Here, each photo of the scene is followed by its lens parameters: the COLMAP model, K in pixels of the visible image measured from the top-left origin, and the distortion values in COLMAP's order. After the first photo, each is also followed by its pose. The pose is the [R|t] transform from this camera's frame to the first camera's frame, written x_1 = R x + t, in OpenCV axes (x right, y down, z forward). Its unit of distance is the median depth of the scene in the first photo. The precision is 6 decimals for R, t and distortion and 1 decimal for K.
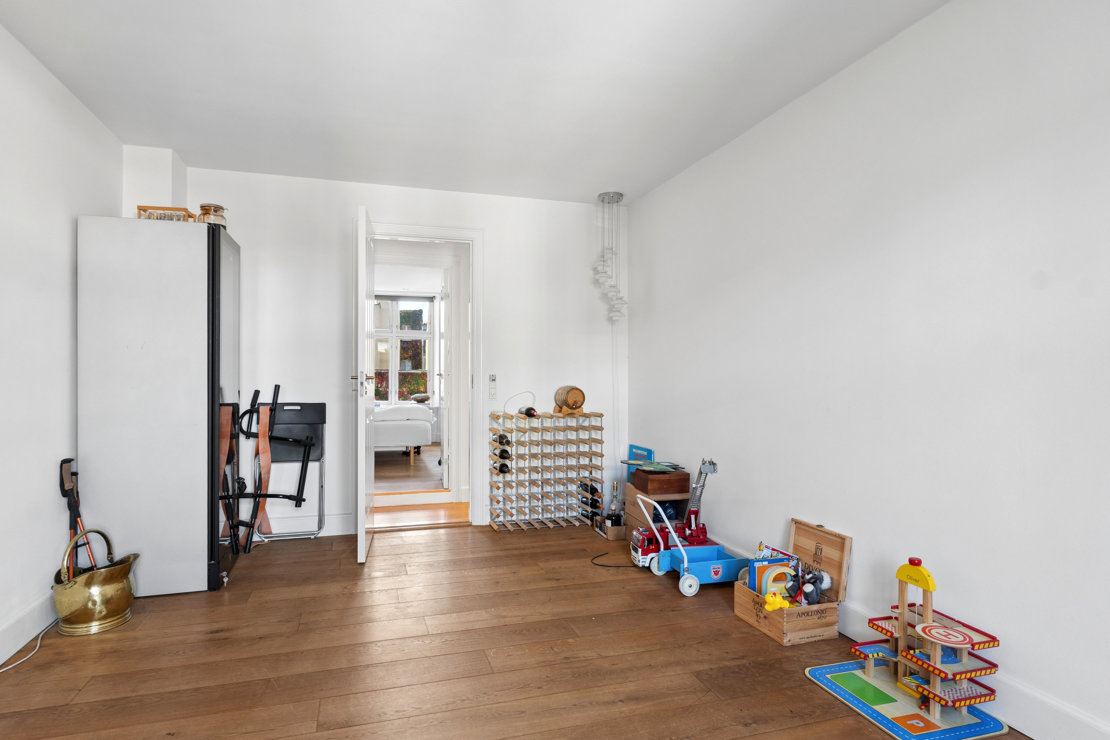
lens RADIAL K [[641.9, 0, 558.2], [0, 641.9, 371.3], [0, 0, 1]] dist [0.000308, 0.000008]
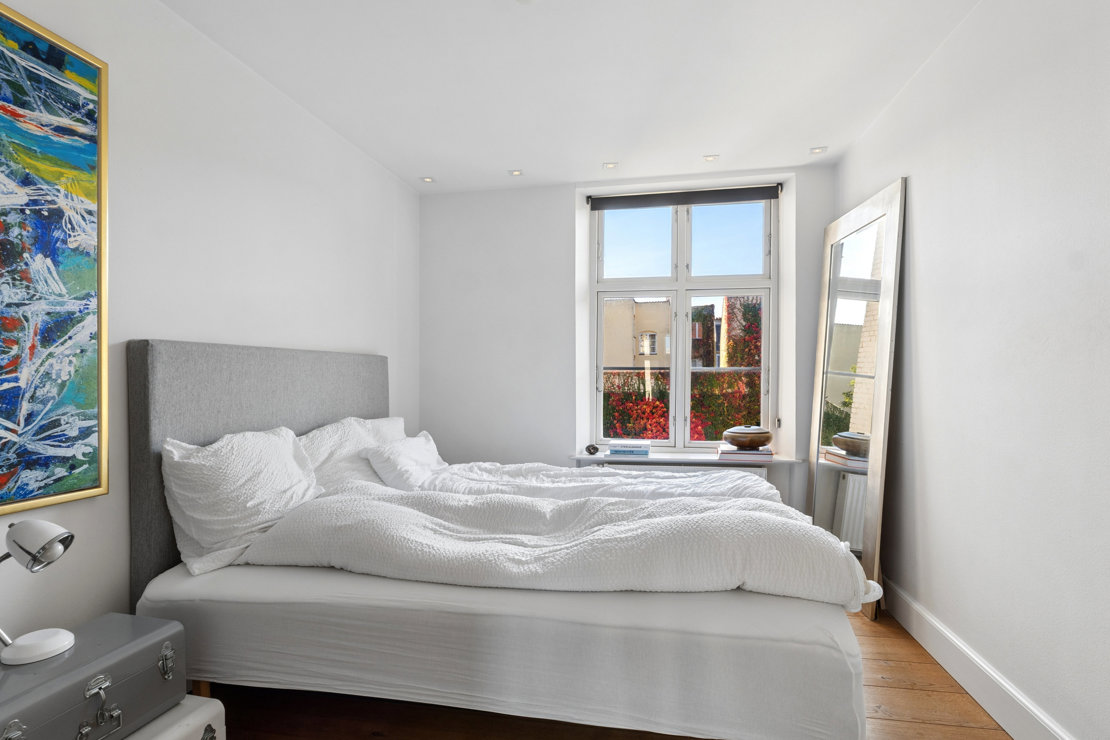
lens RADIAL K [[567.4, 0, 554.4], [0, 567.4, 376.4], [0, 0, 1]] dist [0.000950, 0.000015]
pose [[0.888572, 0.001291, -0.458735, -0.153437], [0.003532, 0.999947, 0.009654, 0.000094], [0.458723, -0.010199, 0.888521, 0.609238]]
